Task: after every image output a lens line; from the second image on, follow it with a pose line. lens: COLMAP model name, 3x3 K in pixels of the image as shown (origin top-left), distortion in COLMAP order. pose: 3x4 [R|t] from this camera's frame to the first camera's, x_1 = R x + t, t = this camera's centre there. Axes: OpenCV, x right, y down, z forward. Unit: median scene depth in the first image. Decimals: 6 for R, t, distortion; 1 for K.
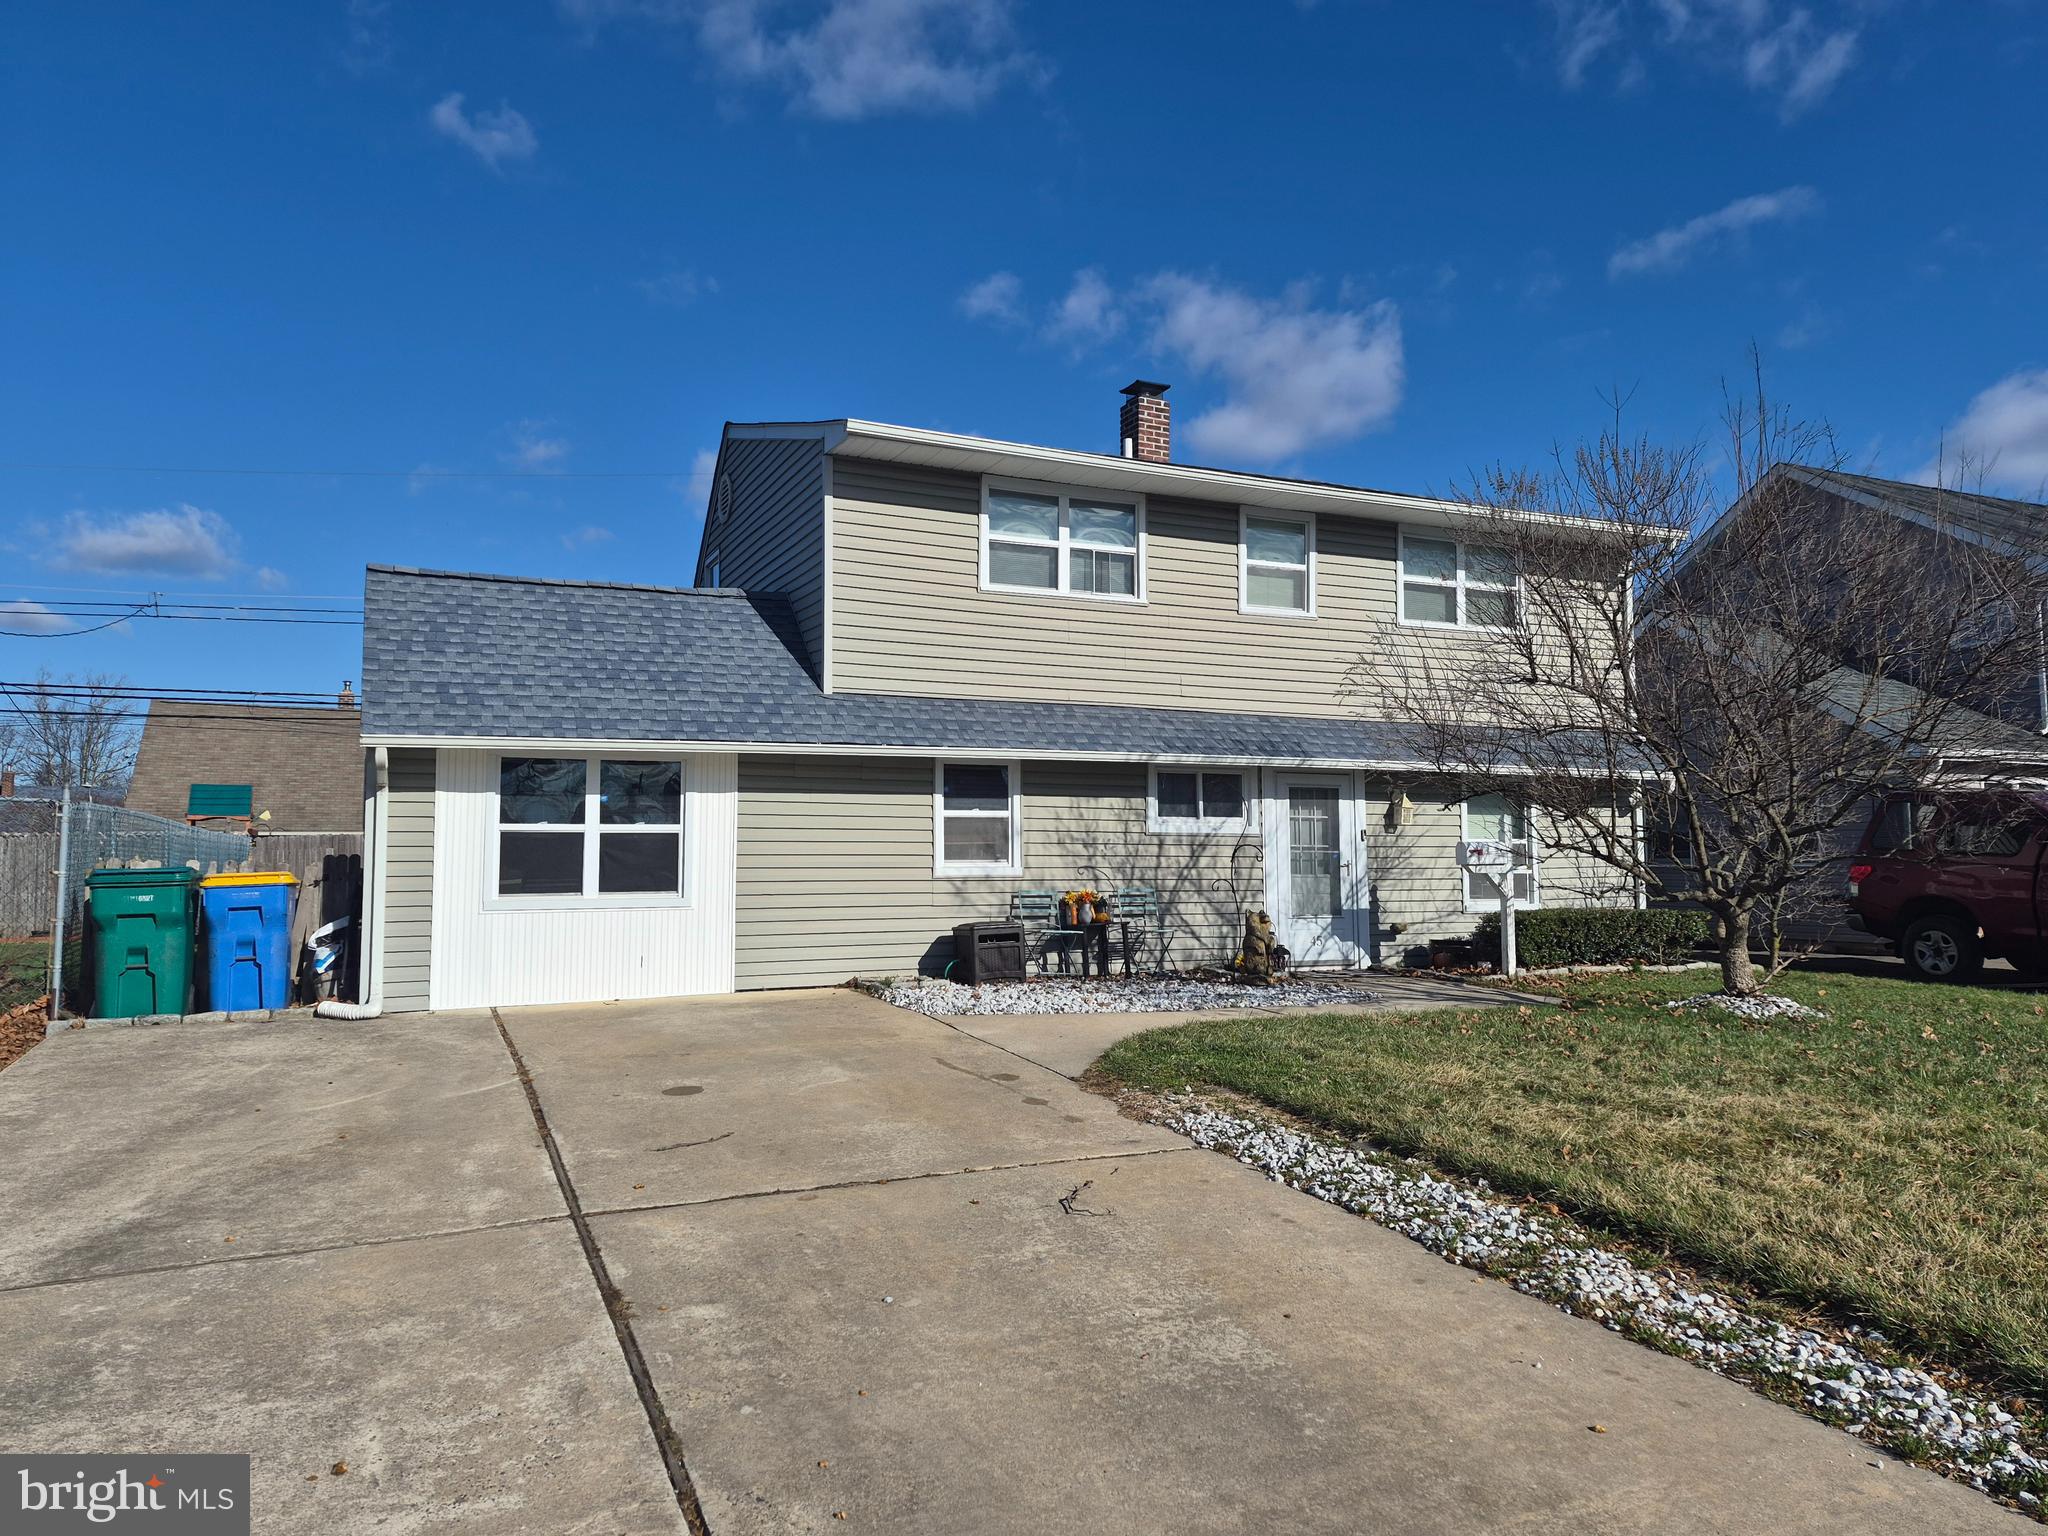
lens RADIAL K [[1364.3, 0, 1032.3], [0, 1364.3, 758.8], [0, 0, 1]] dist [-0.011438, -0.006204]
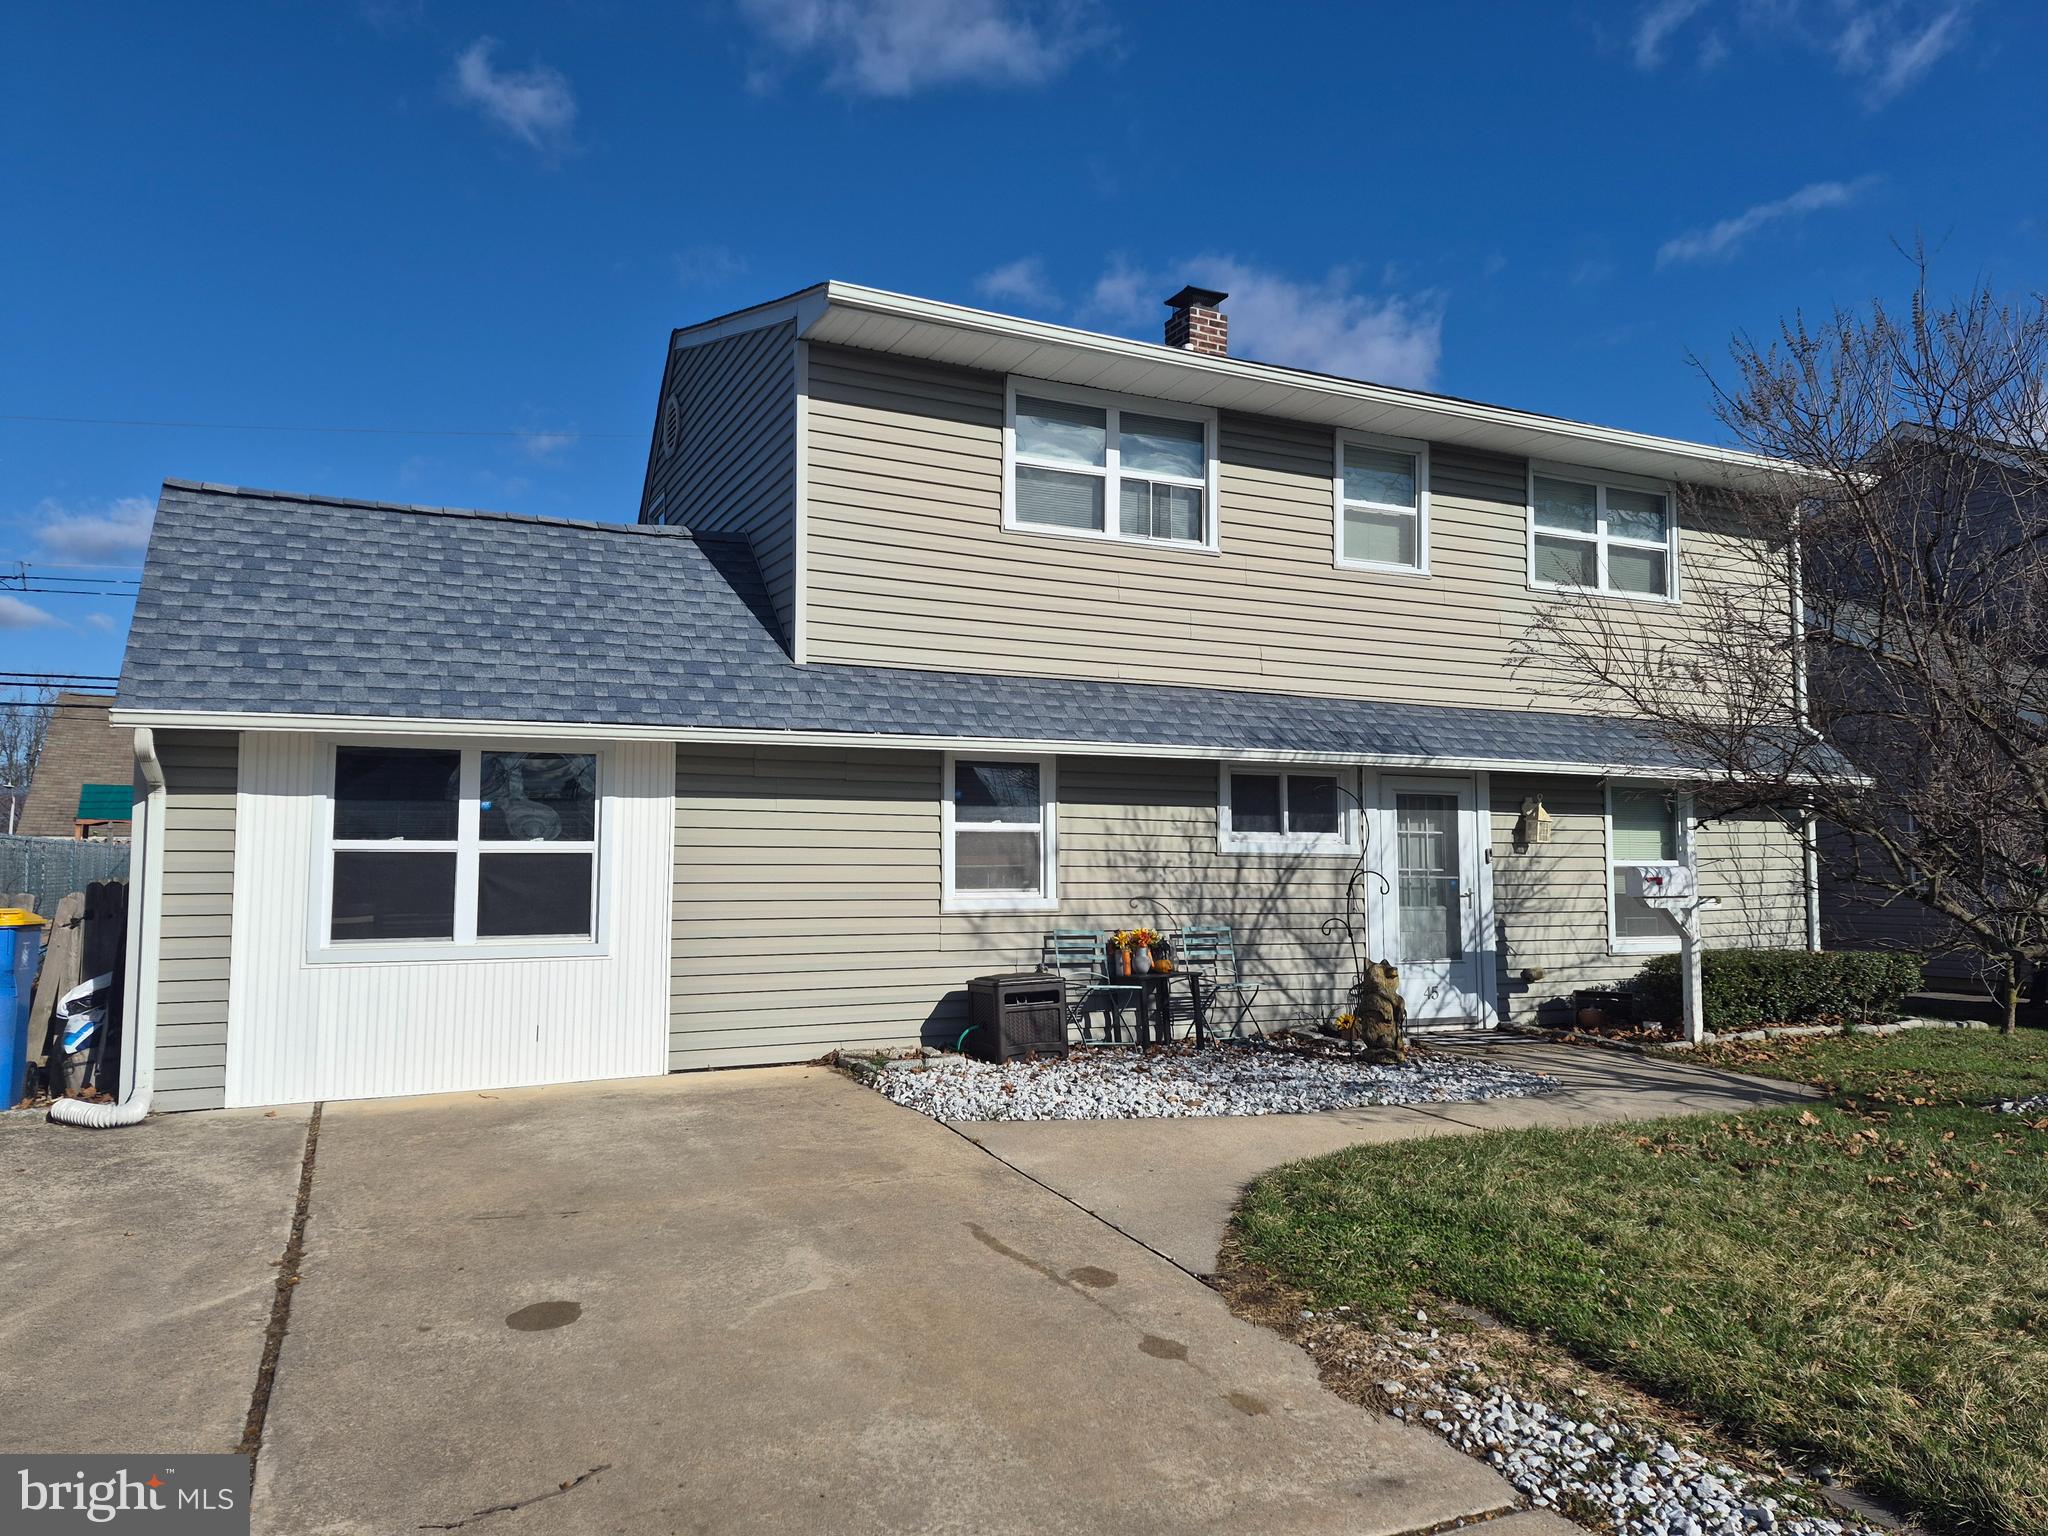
lens RADIAL K [[1364.3, 0, 1017.2], [0, 1364.3, 770.9], [0, 0, 1]] dist [-0.011438, -0.006204]
pose [[0.999950, 0.005318, 0.008452, -0.038321], [-0.005364, 0.999971, 0.005369, 0.005592], [-0.008423, -0.005414, 0.999950, 0.260625]]
